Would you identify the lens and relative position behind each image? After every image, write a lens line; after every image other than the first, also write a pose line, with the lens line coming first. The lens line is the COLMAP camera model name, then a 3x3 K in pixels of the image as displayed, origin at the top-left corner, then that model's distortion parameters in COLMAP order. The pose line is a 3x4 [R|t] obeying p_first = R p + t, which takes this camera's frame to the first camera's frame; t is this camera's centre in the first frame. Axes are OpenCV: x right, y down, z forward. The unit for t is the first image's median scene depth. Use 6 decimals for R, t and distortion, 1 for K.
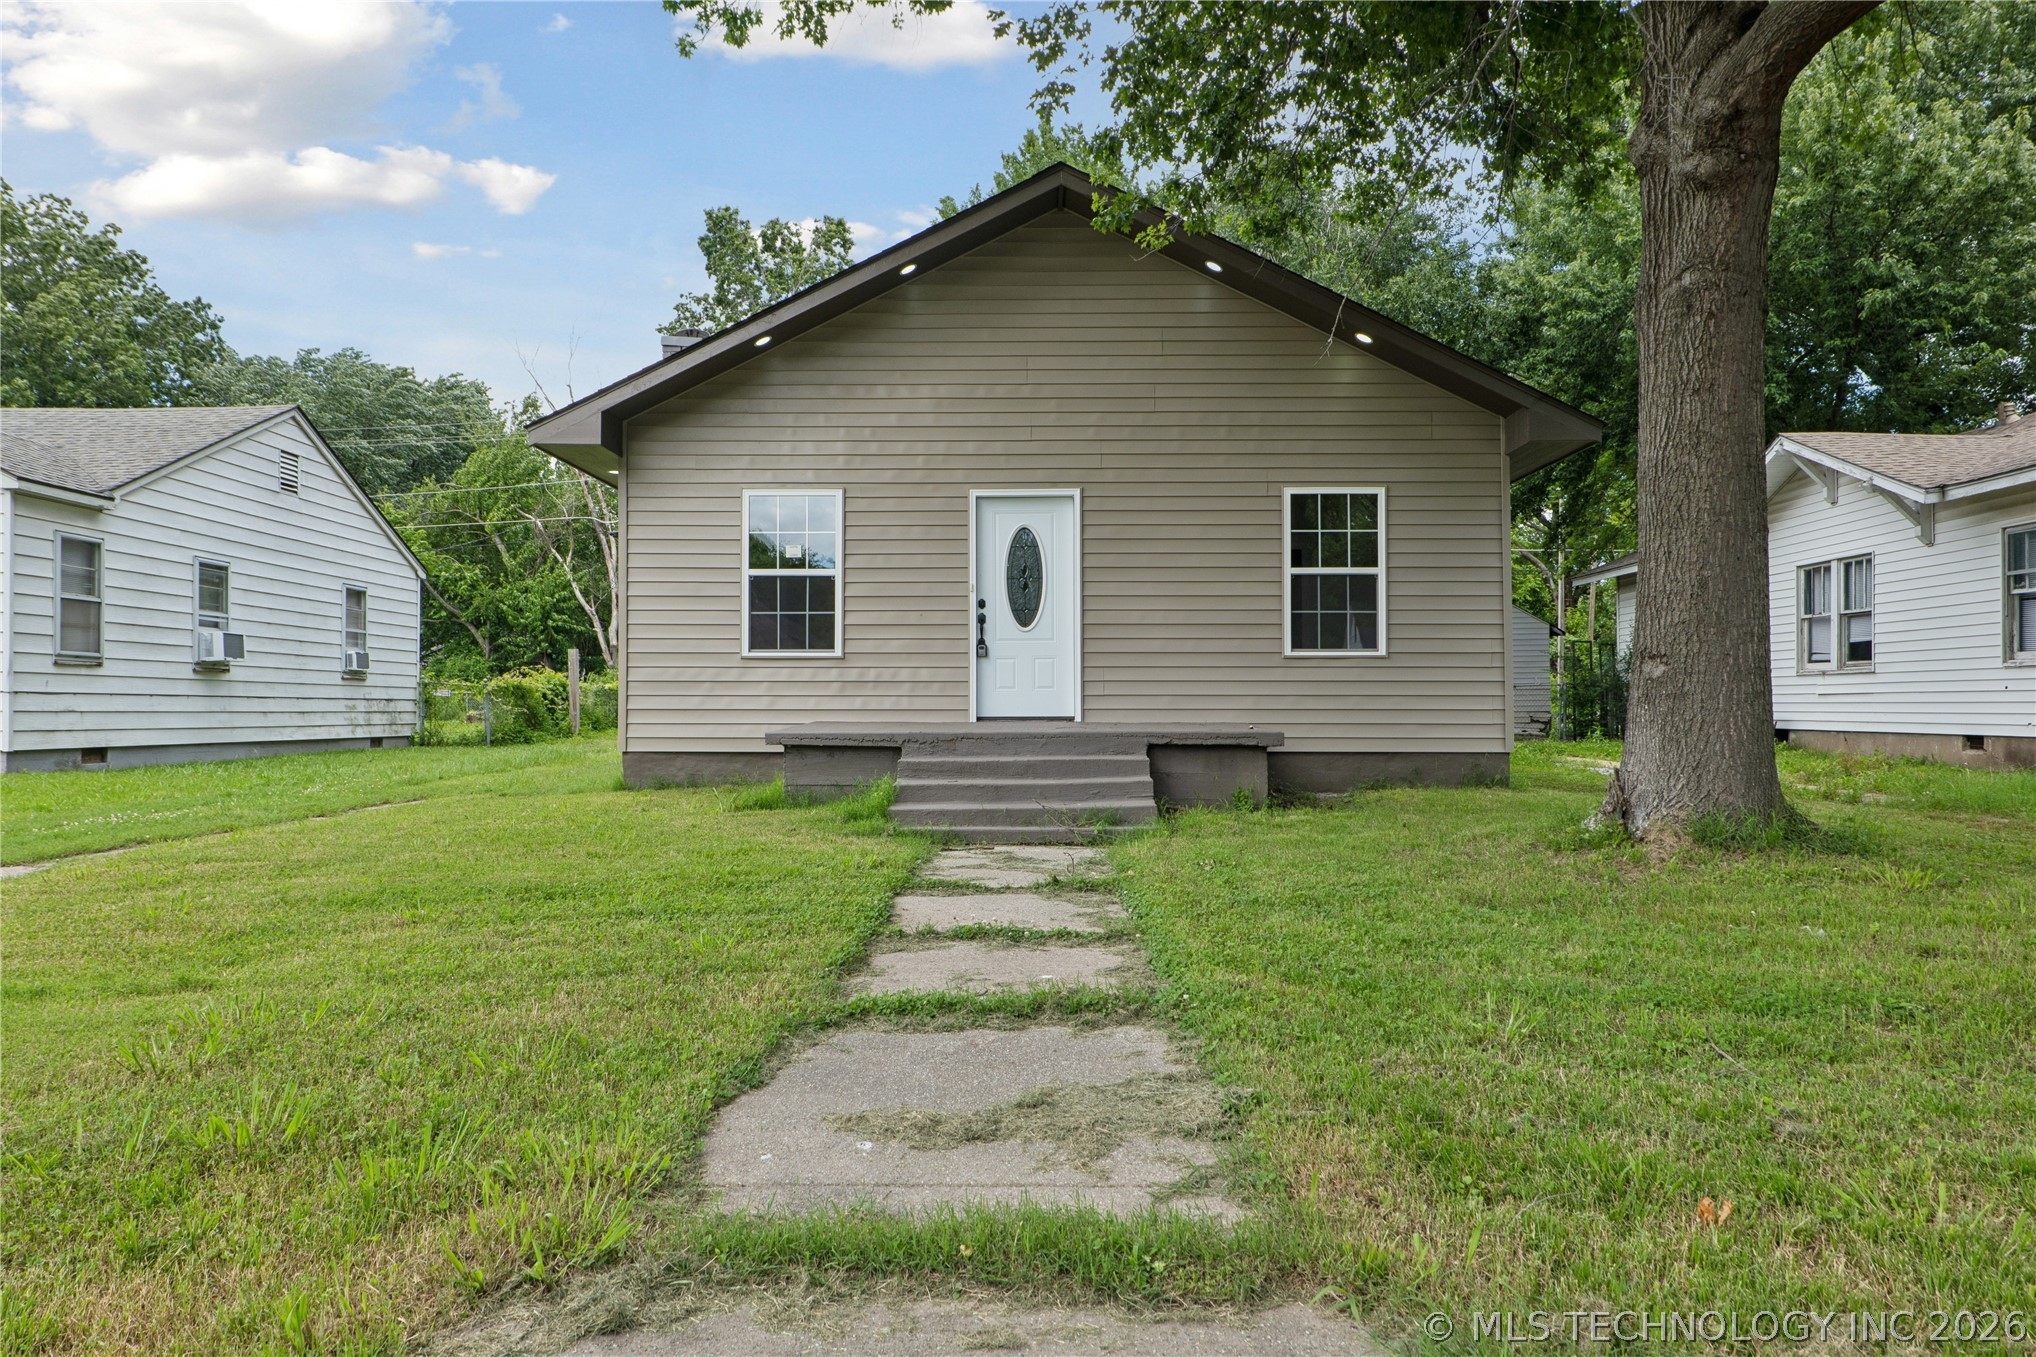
lens RADIAL K [[1266.0, 0, 1018.0], [0, 1266.0, 678.5], [0, 0, 1]] dist [0.003697, 0.000162]
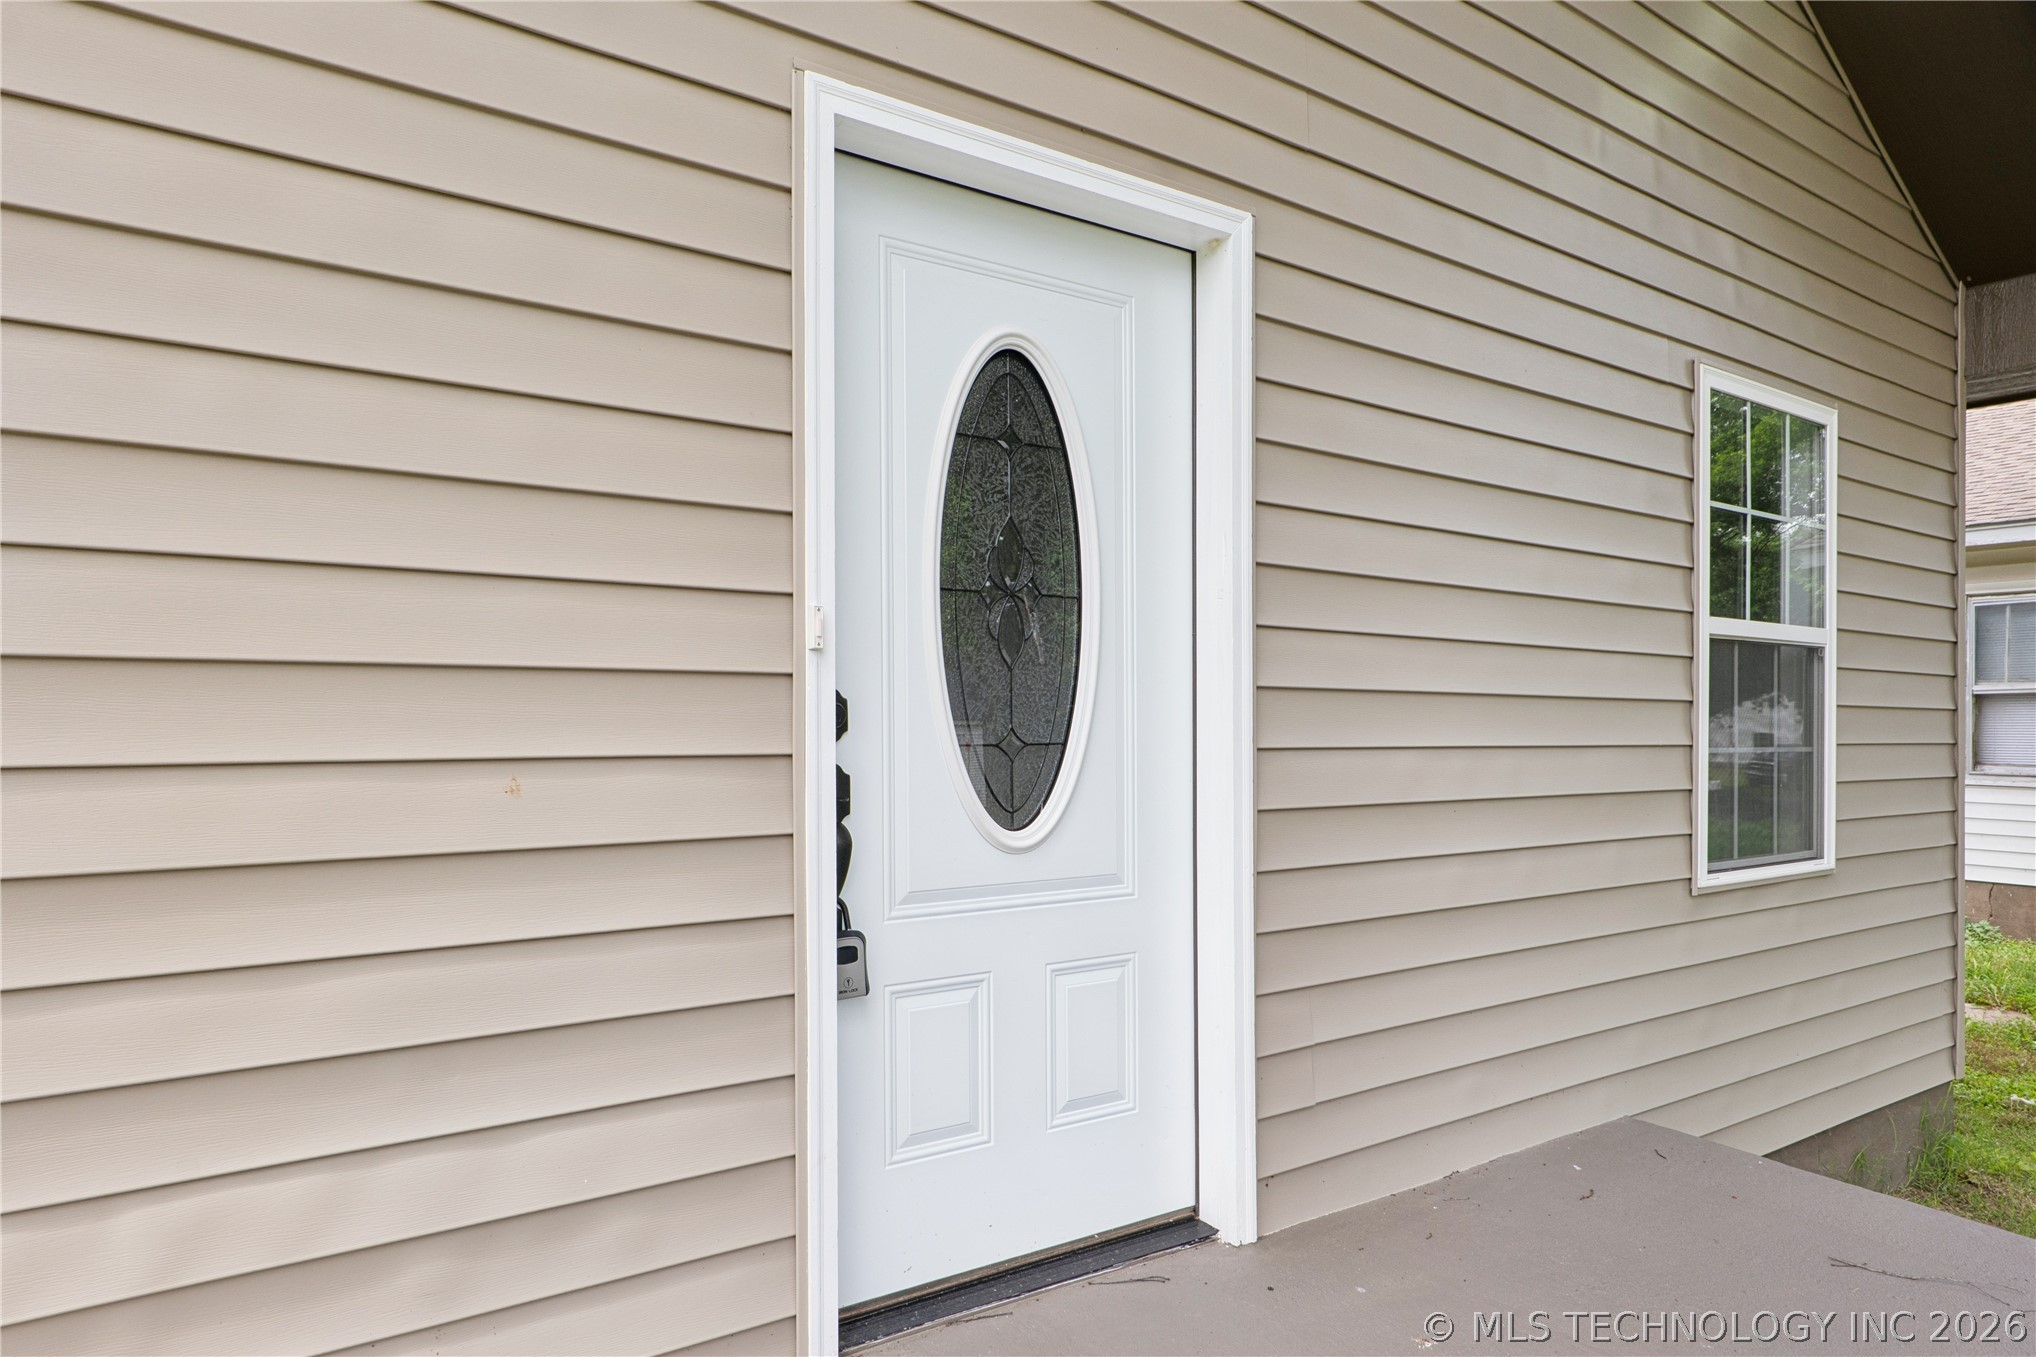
lens RADIAL K [[1252.6, 0, 1010.7], [0, 1252.6, 696.3], [0, 0, 1]] dist [0.005720, 0.002833]
pose [[0.805360, 0.017761, 0.592520, -0.117266], [-0.015815, 0.999839, -0.008474, -0.060569], [-0.592575, -0.002546, 0.805511, 0.838511]]
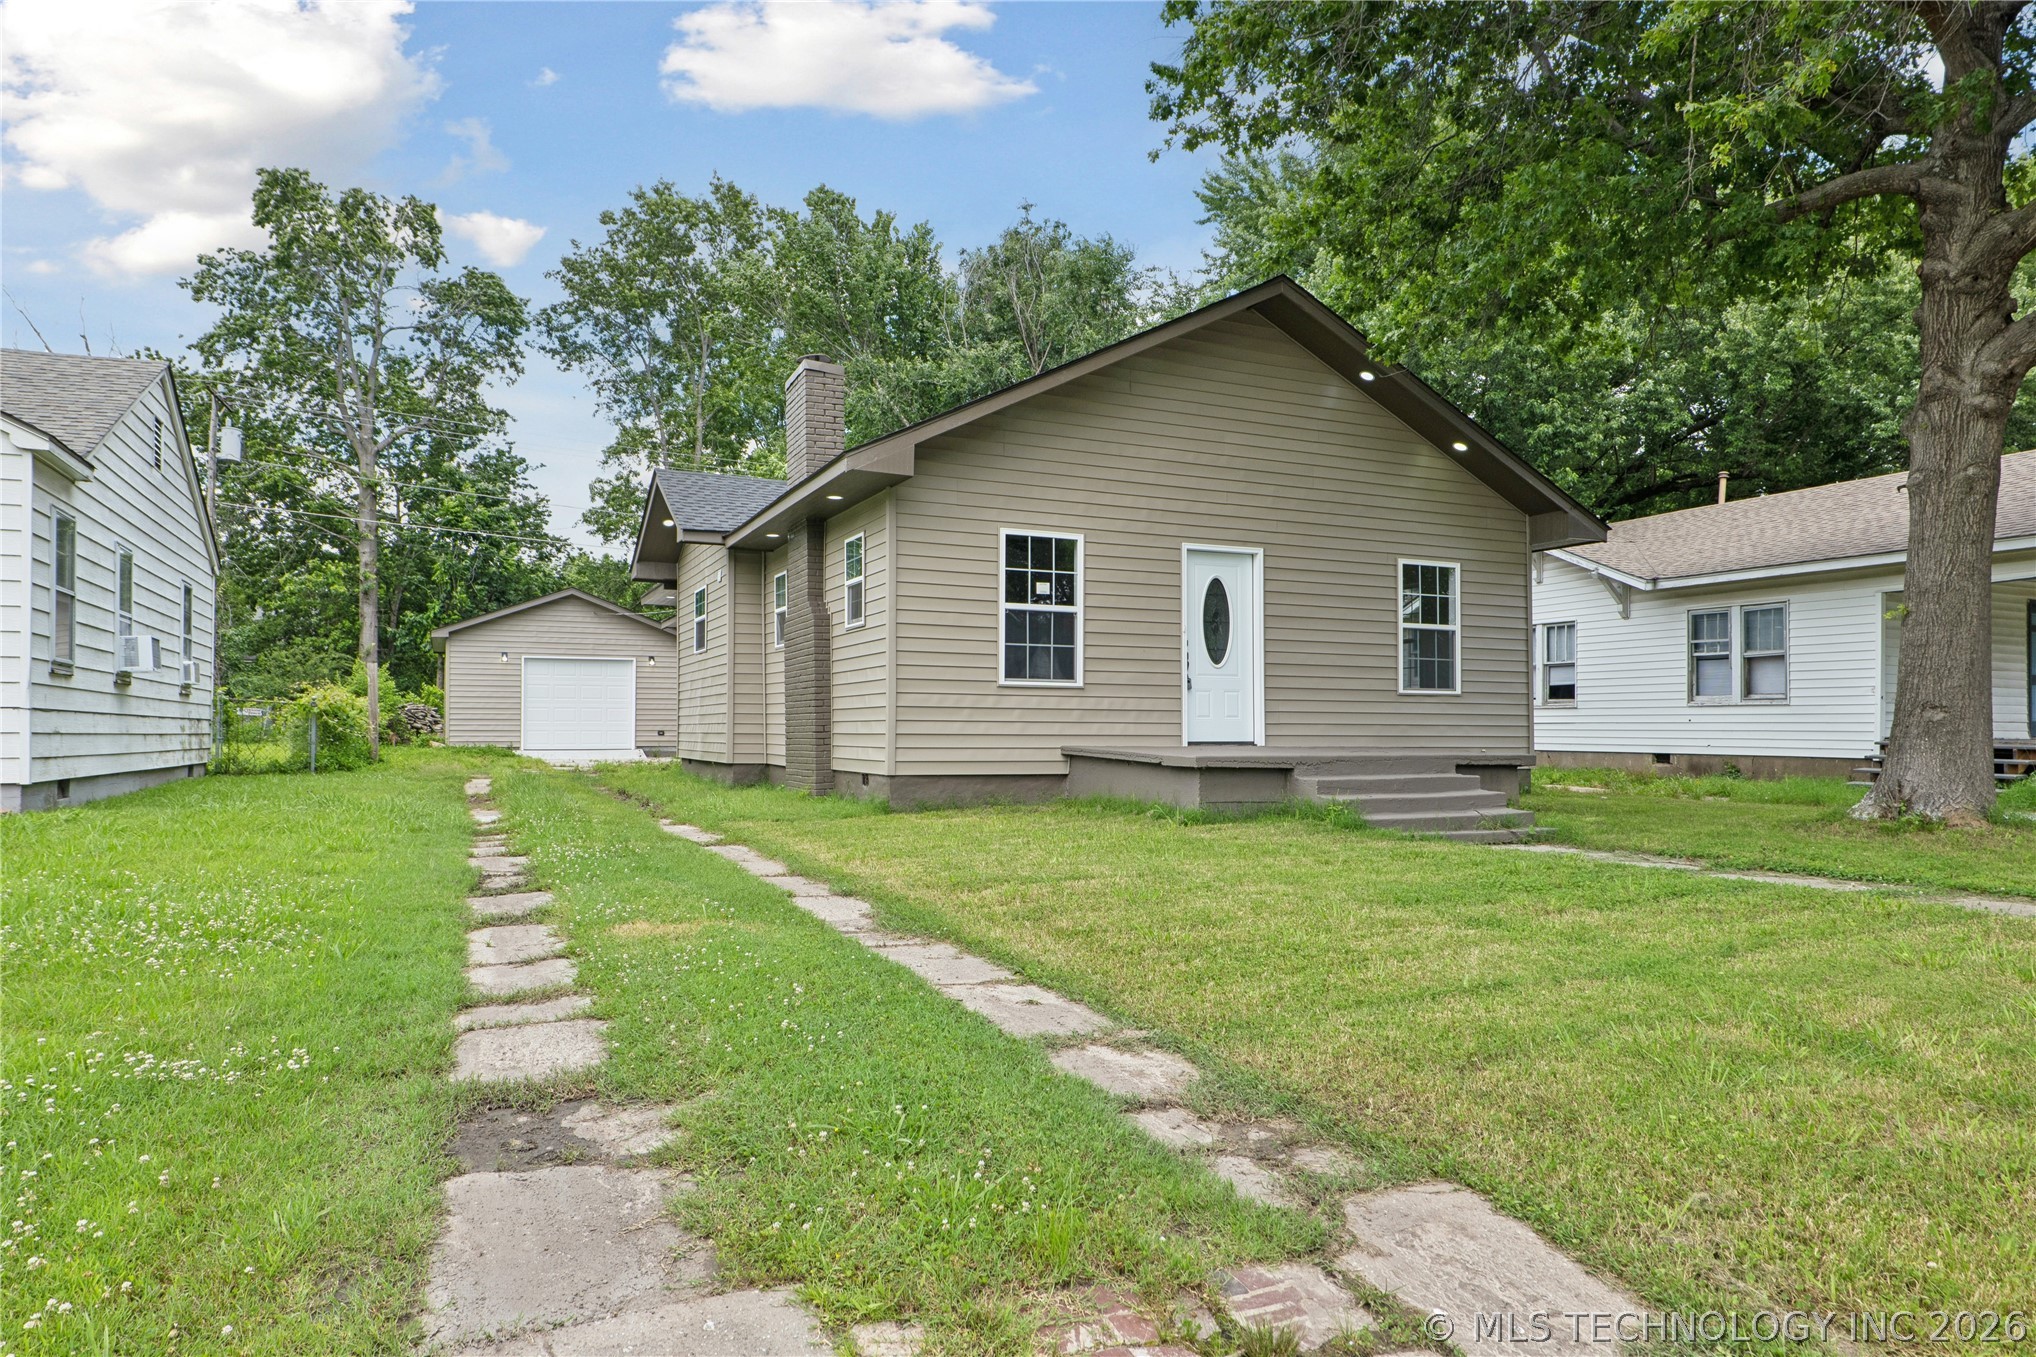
lens RADIAL K [[1252.6, 0, 1010.7], [0, 1252.6, 696.3], [0, 0, 1]] dist [0.005720, 0.002833]
pose [[0.902784, 0.014808, 0.429838, -0.660159], [-0.013956, 0.999889, -0.005134, -0.002552], [-0.429867, -0.001364, 0.902891, 0.045348]]
